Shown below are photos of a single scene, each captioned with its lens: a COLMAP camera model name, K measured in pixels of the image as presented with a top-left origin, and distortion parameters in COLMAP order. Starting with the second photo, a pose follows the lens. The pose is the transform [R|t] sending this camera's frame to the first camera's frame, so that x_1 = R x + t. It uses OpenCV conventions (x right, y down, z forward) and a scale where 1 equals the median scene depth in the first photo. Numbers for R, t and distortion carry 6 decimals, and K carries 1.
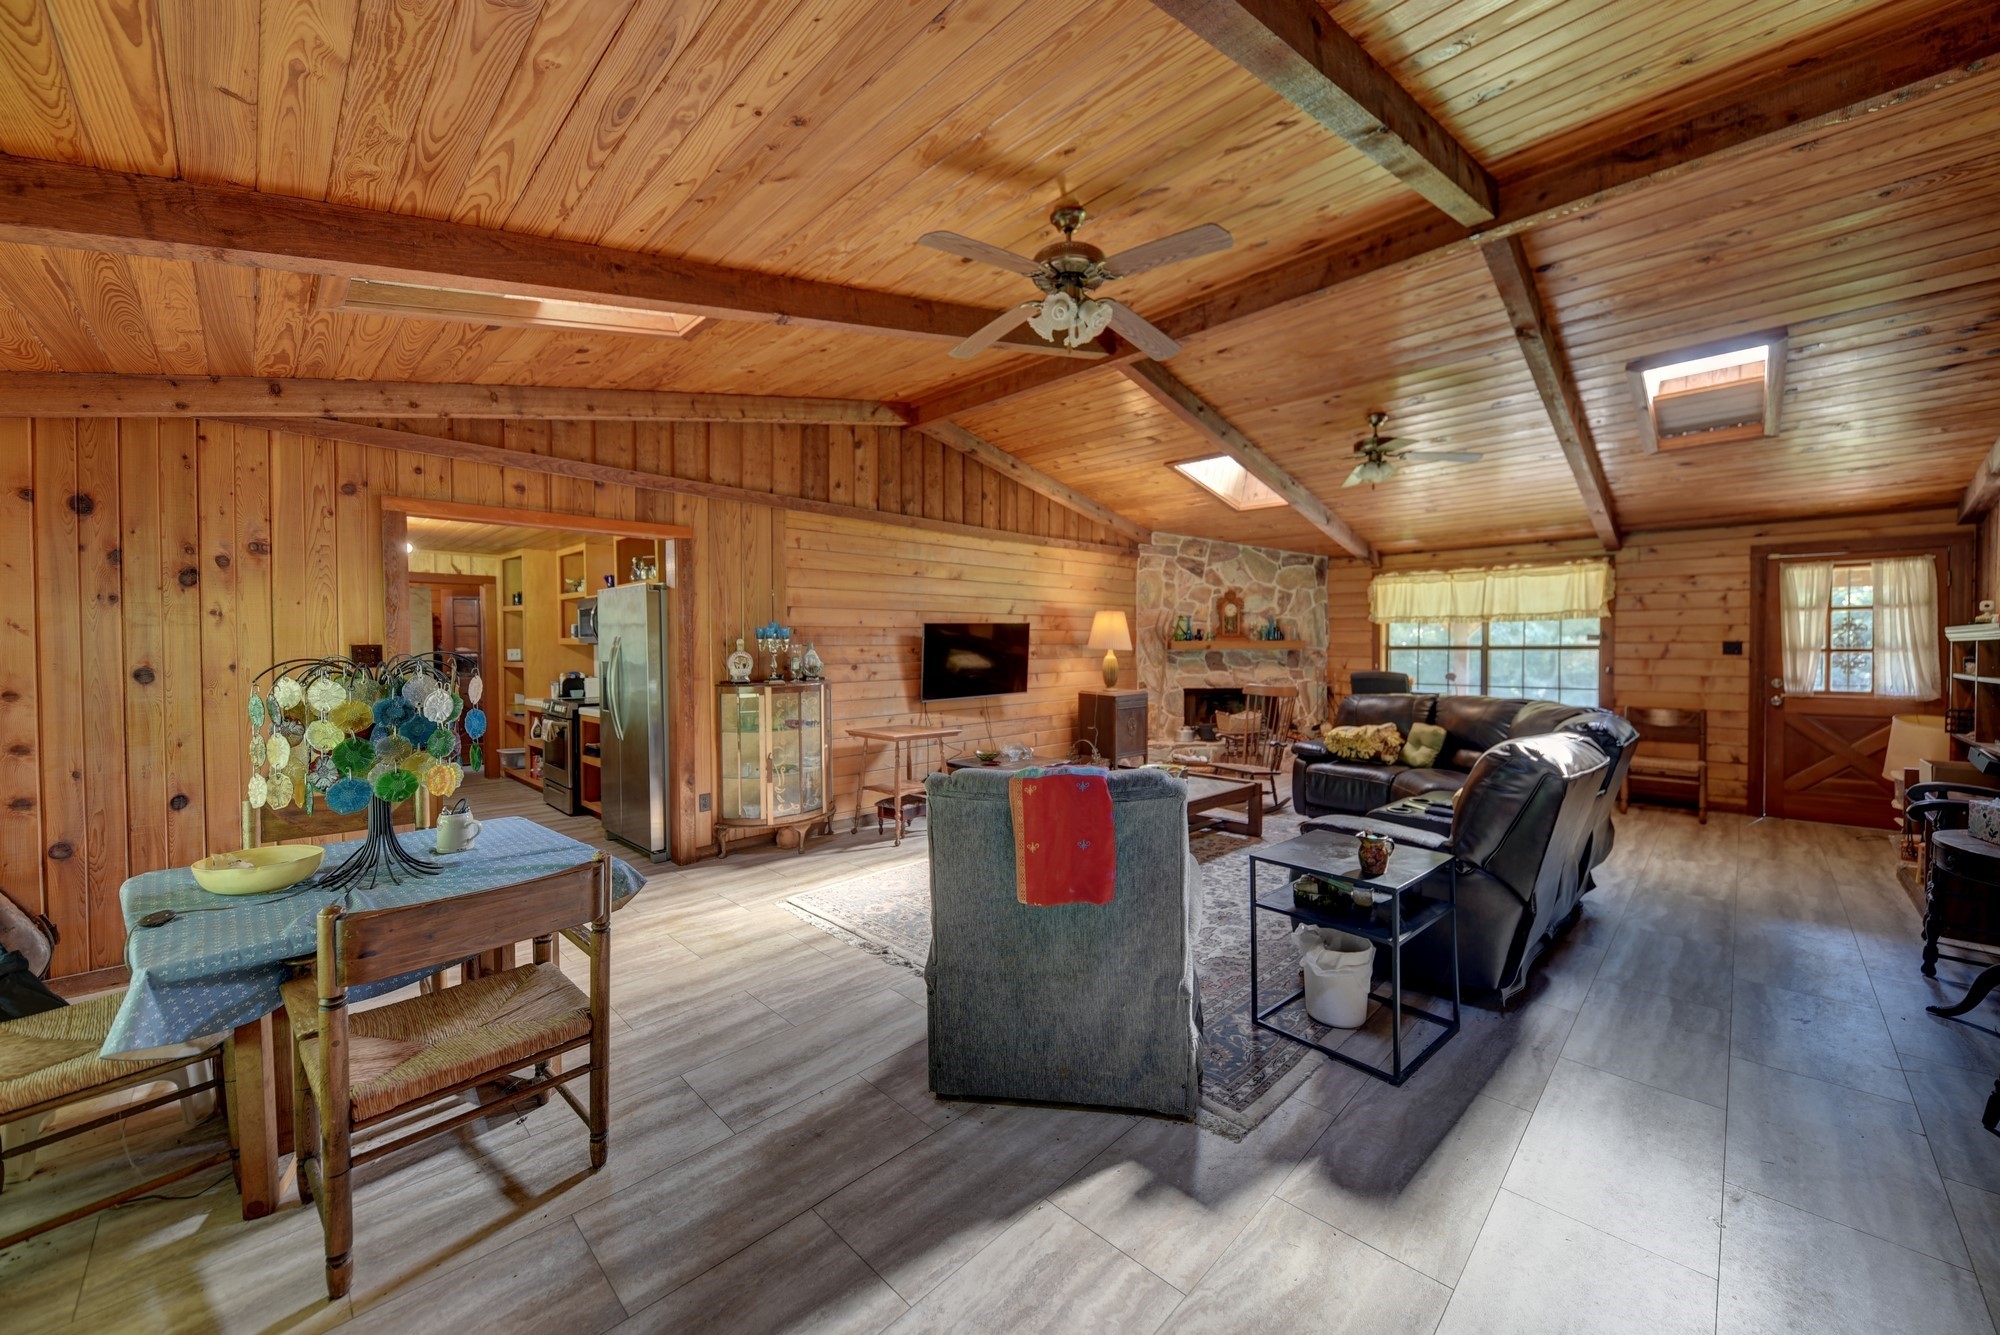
lens RADIAL K [[742.6, 0, 1002.7], [0, 742.6, 662.8], [0, 0, 1]] dist [0.003854, 0.000006]
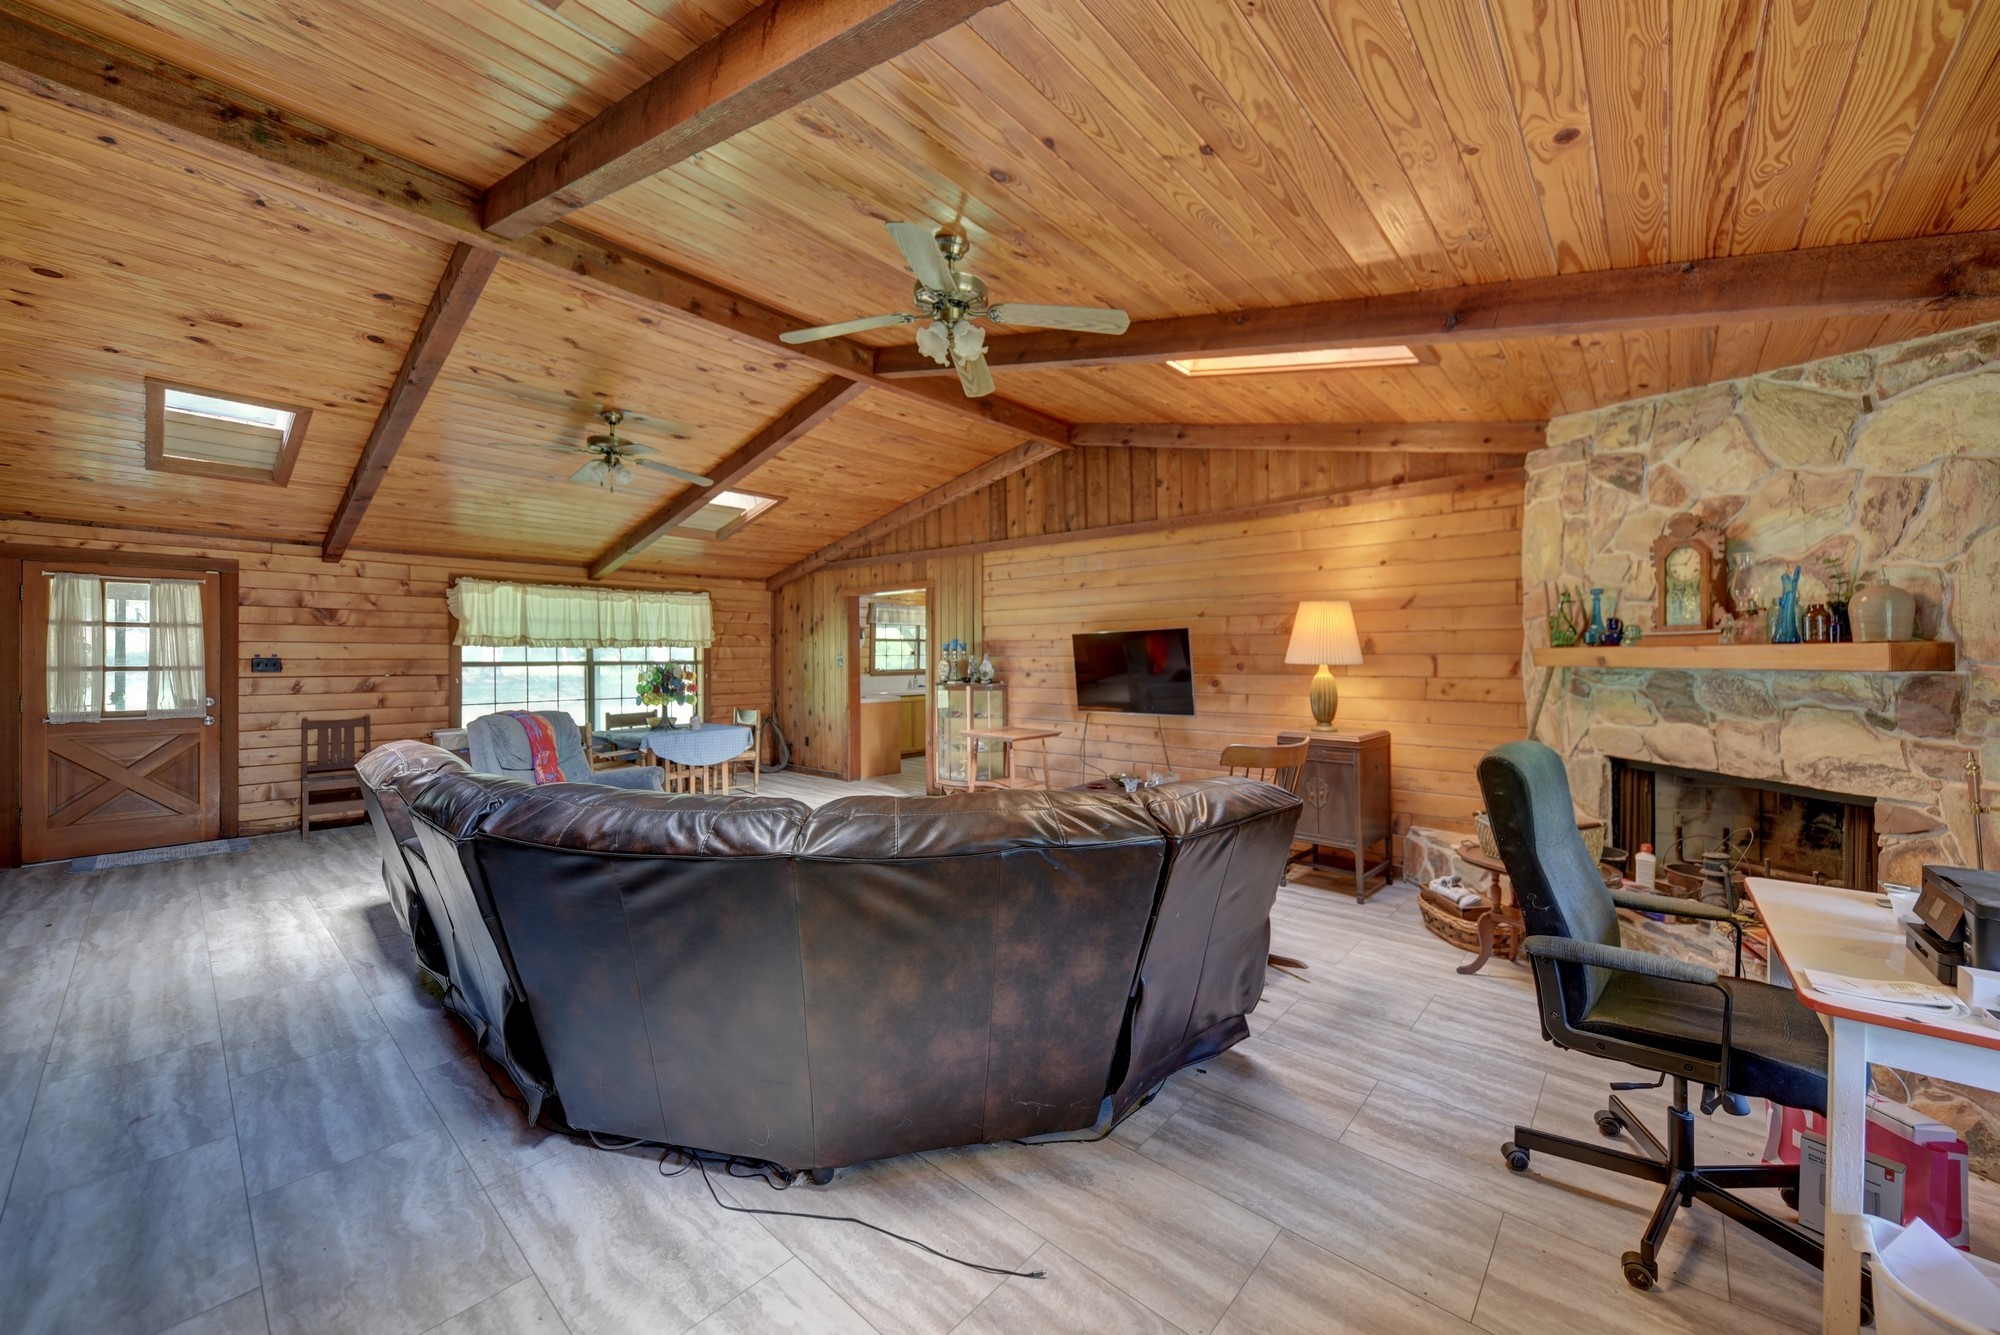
lens RADIAL K [[742.6, 0, 1035.8], [0, 742.6, 647.8], [0, 0, 1]] dist [0.003854, 0.000006]
pose [[0.077462, -0.009240, -0.996953, 0.906837], [-0.021607, 0.999707, -0.010945, -0.023052], [0.996761, 0.022389, 0.077239, 0.877059]]
